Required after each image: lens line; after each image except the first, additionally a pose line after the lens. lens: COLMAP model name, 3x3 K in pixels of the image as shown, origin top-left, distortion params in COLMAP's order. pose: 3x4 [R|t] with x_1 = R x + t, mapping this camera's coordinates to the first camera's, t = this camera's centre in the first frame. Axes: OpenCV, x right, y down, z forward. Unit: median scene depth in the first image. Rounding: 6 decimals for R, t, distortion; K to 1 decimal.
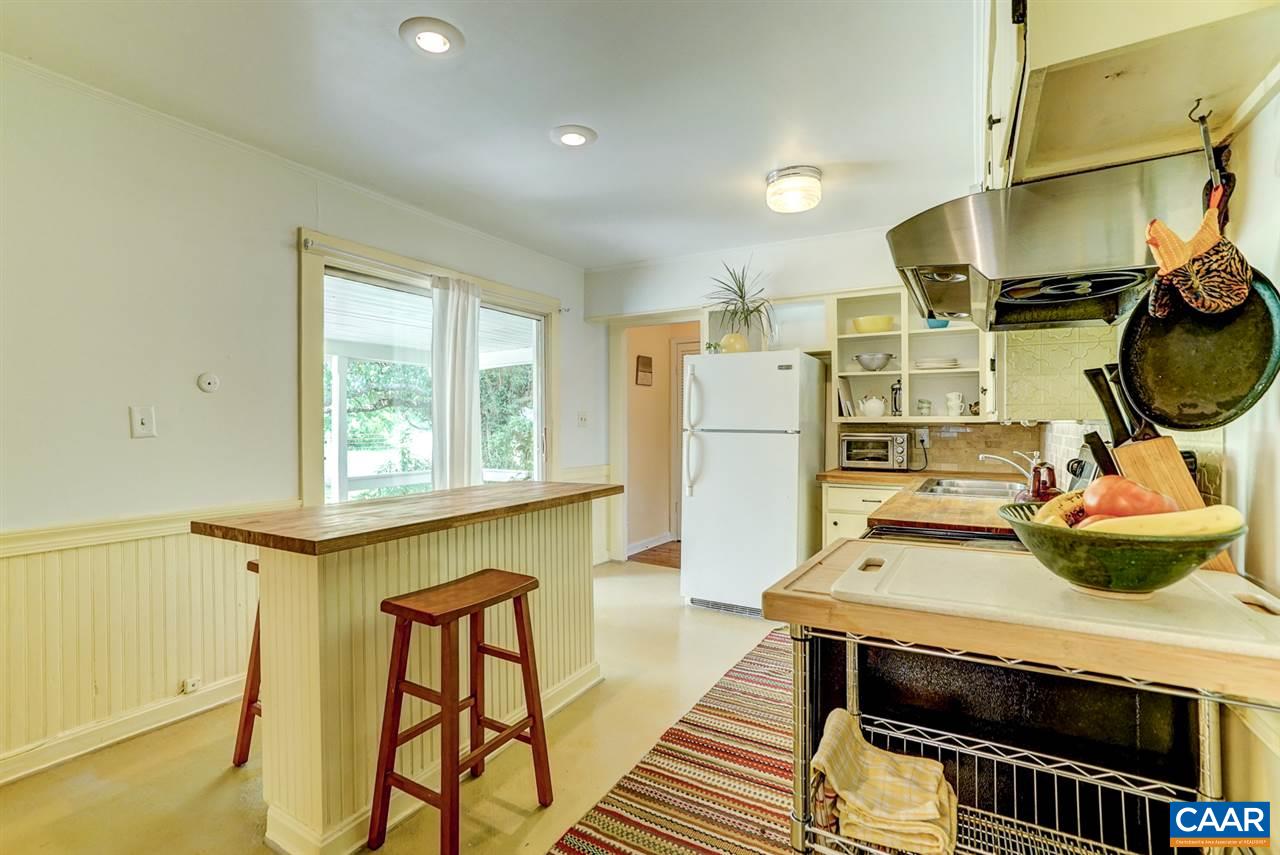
lens RADIAL K [[583.5, 0, 640.0], [0, 583.5, 427.5], [0, 0, 1]] dist [-0.061160, -0.000015]
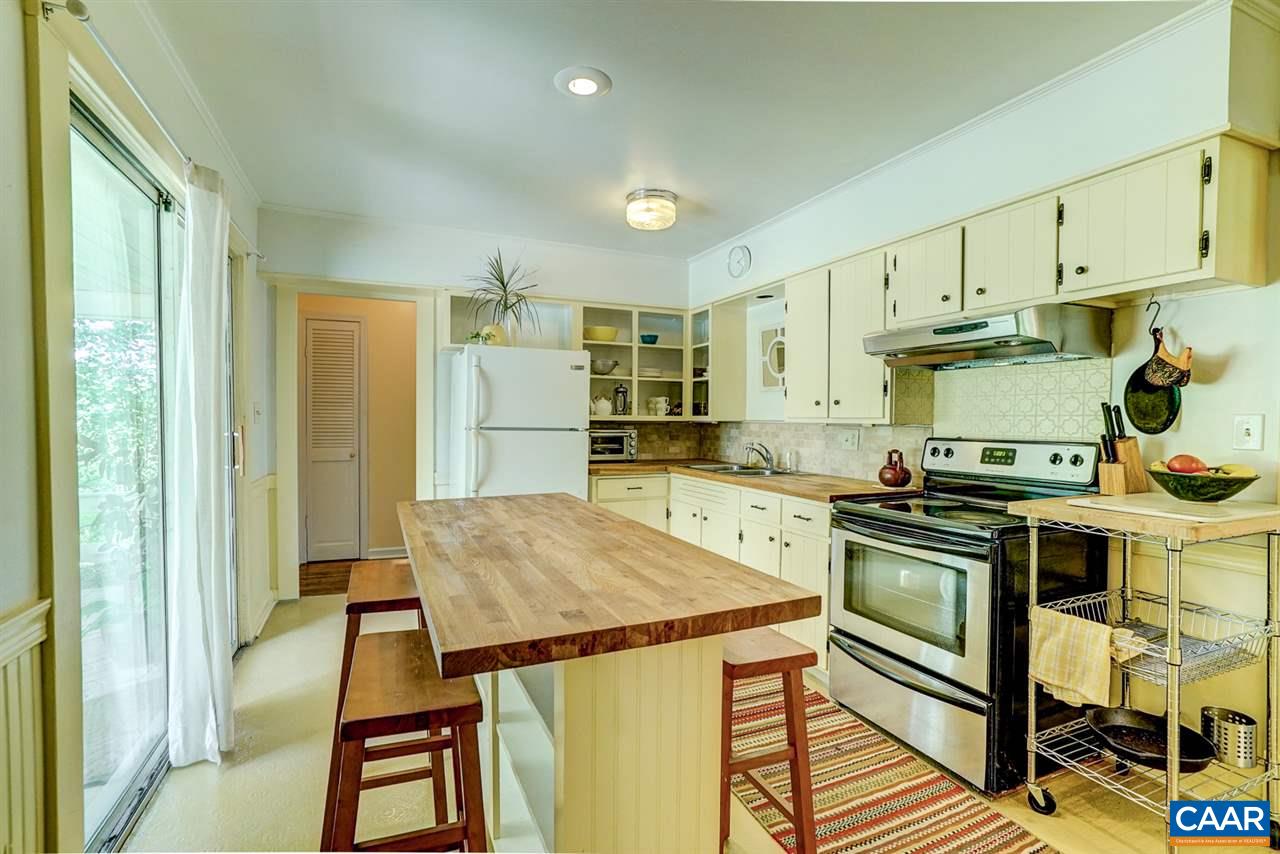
lens RADIAL K [[574.2, 0, 640.0], [0, 574.2, 427.0], [0, 0, 1]] dist [-0.036179, 0.000049]
pose [[0.585629, -0.003620, 0.810571, -0.501640], [-0.004764, 0.999957, 0.007907, -0.004927], [-0.810565, -0.008492, 0.585587, 0.295816]]
